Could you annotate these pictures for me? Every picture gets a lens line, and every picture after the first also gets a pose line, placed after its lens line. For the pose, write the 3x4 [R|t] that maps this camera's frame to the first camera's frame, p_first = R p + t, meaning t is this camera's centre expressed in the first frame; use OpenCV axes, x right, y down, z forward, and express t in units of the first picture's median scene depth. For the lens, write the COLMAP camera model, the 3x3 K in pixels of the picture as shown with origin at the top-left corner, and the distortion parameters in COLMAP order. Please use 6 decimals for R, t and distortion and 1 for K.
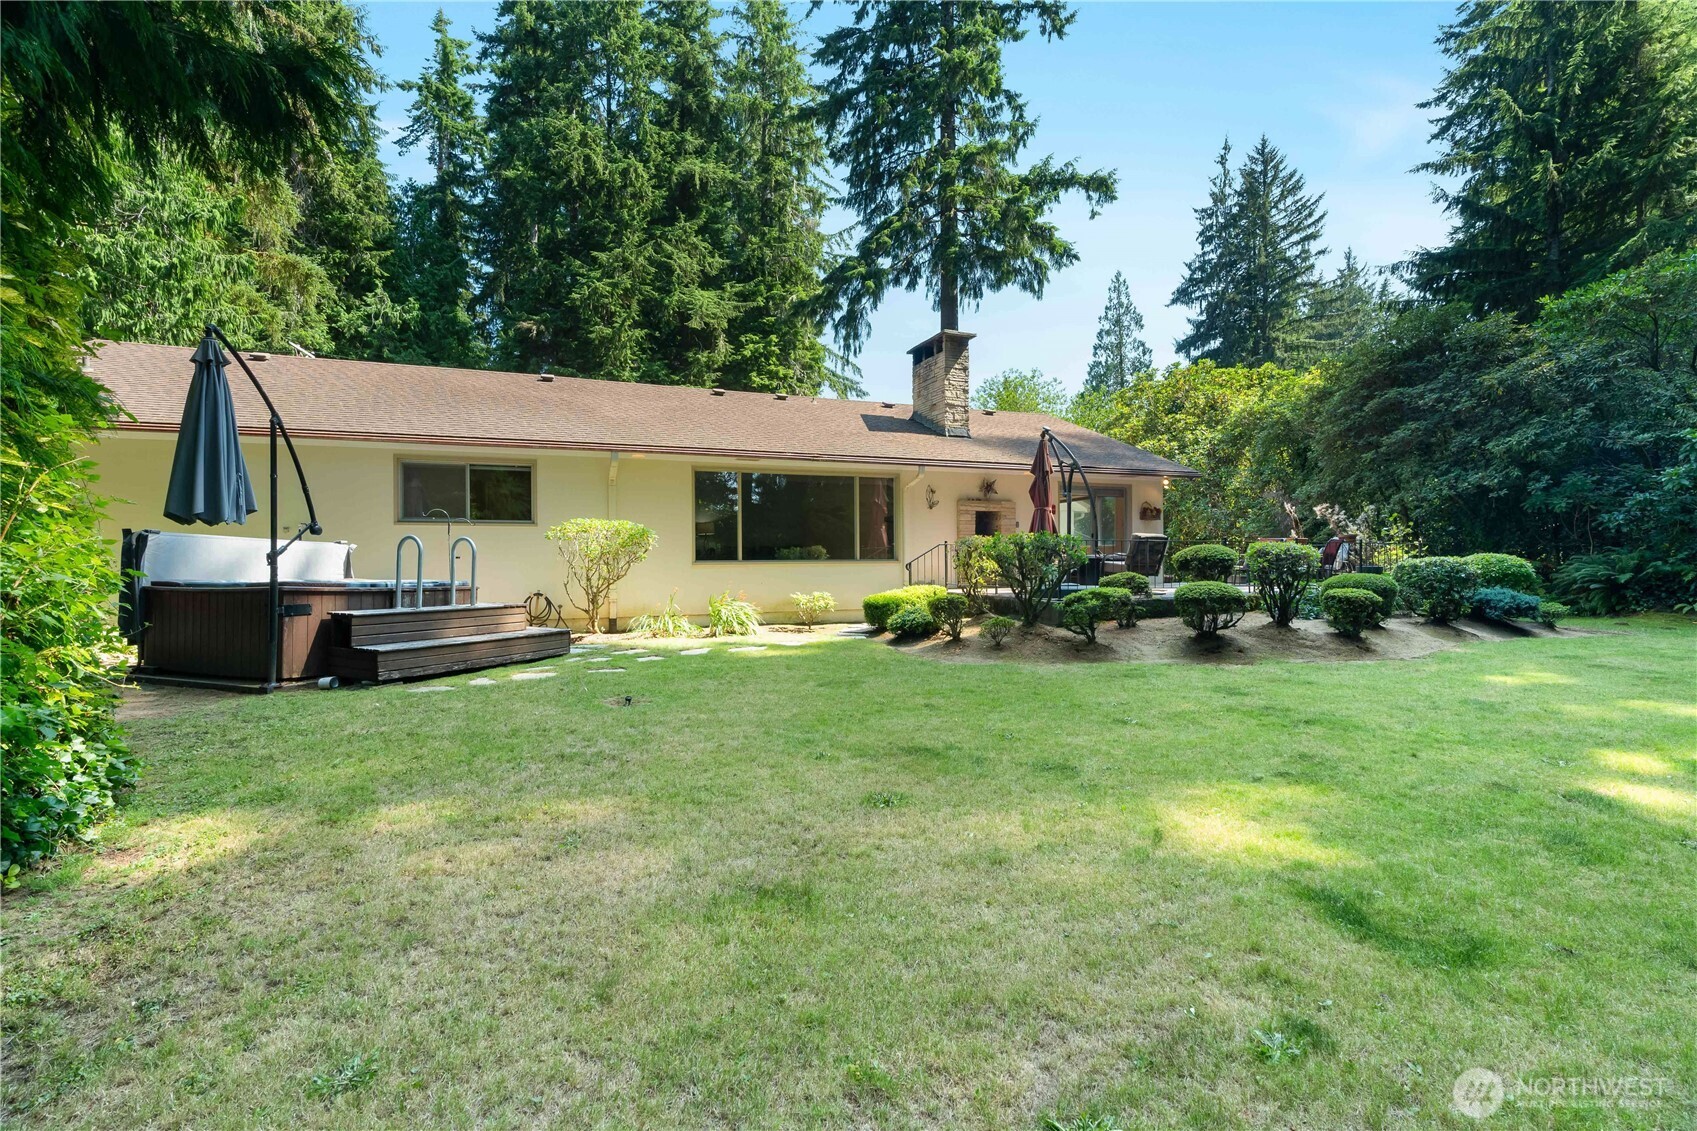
lens RADIAL K [[769.0, 0, 848.5], [0, 769.0, 563.9], [0, 0, 1]] dist [-0.008308, 0.004039]
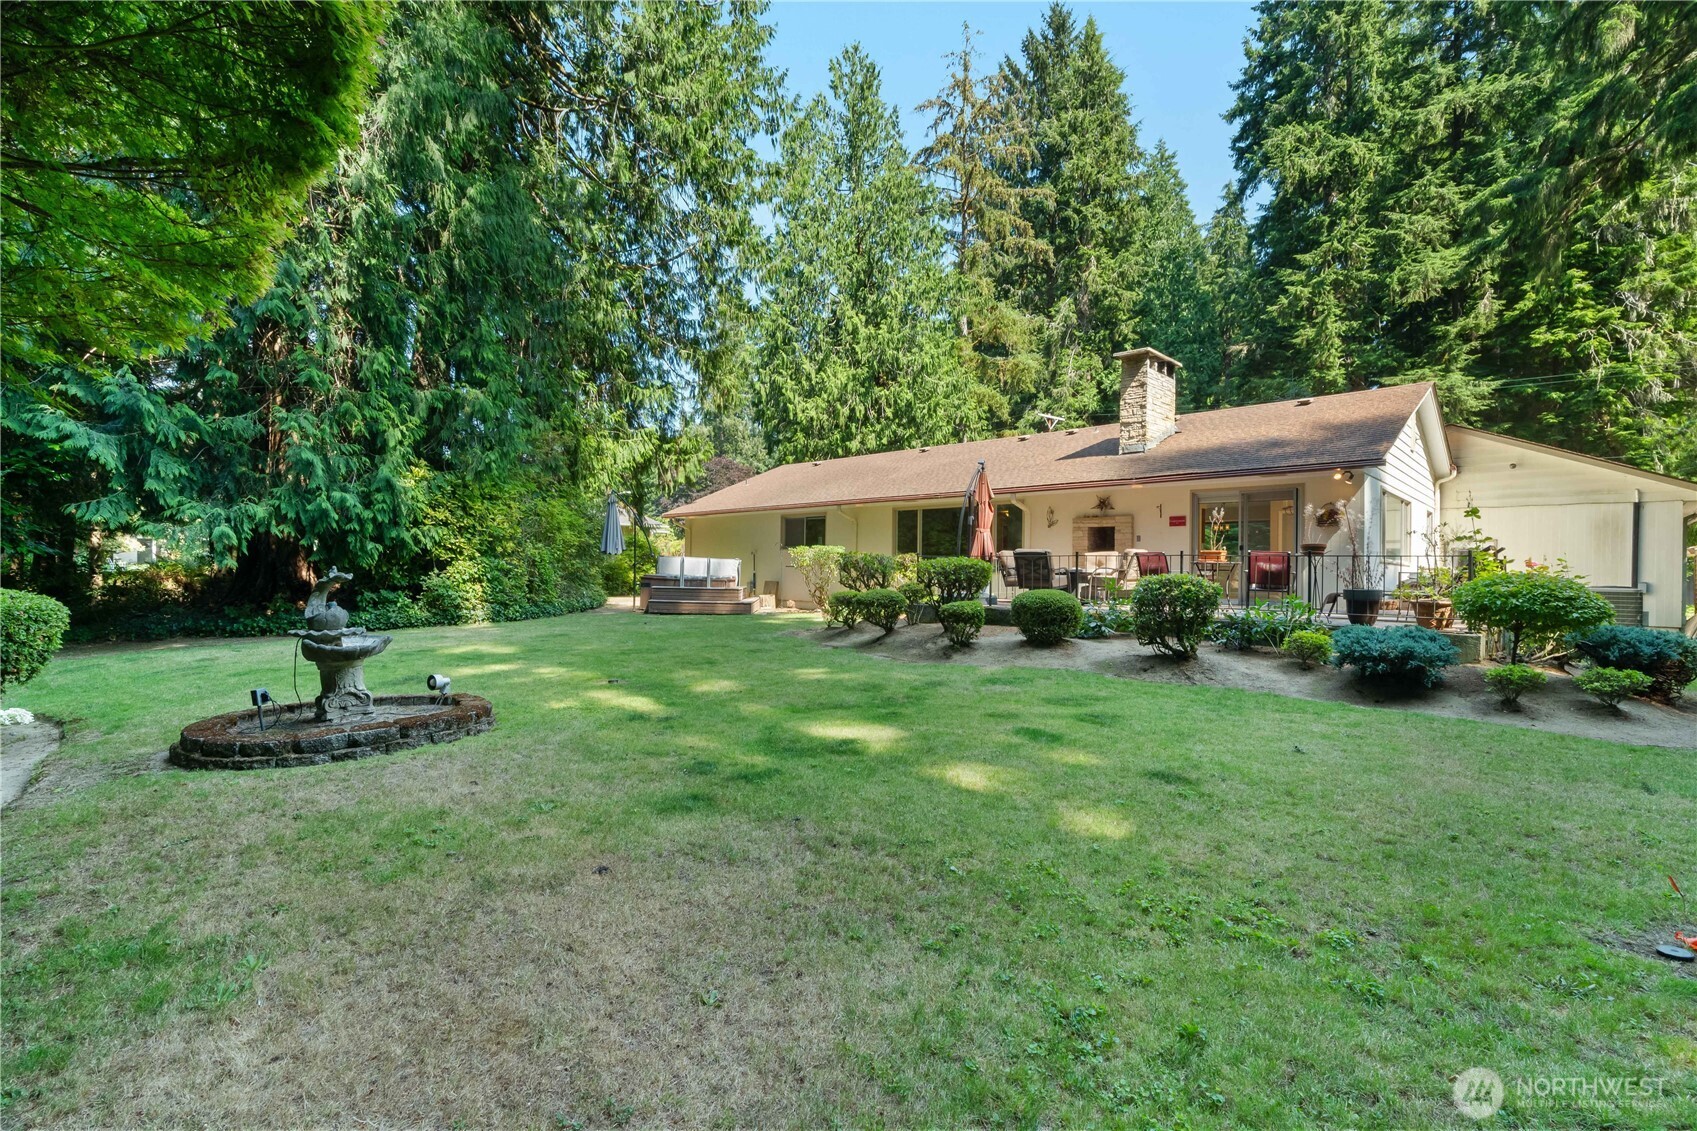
lens RADIAL K [[769.0, 0, 843.9], [0, 769.0, 564.1], [0, 0, 1]] dist [-0.008308, 0.004039]
pose [[0.406789, 0.002633, -0.913518, 0.328899], [-0.016210, 0.999859, -0.004337, -0.002106], [0.913378, 0.016573, 0.406775, 0.082269]]
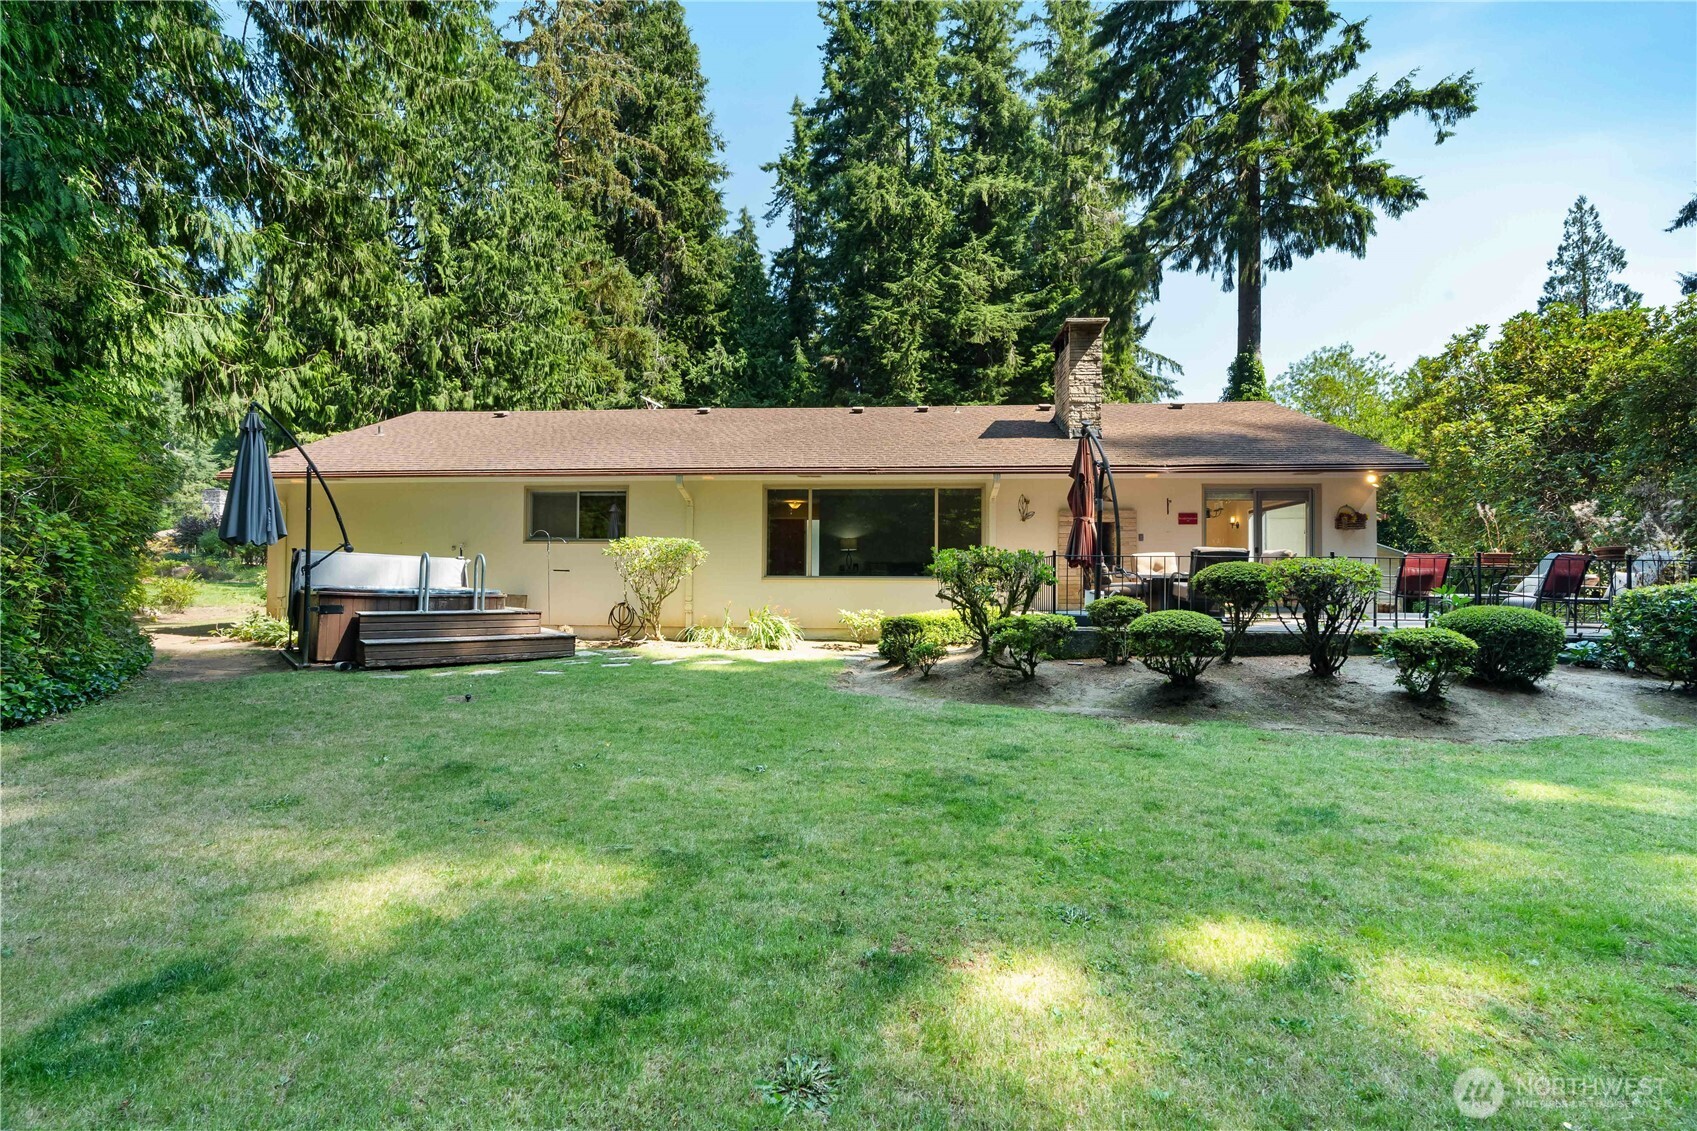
lens RADIAL K [[769.0, 0, 848.2], [0, 769.0, 562.2], [0, 0, 1]] dist [-0.008308, 0.004039]
pose [[0.892655, 0.003593, -0.450727, 0.105235], [-0.013391, 0.999738, -0.018551, -0.001299], [0.450542, 0.022595, 0.892469, 0.035555]]
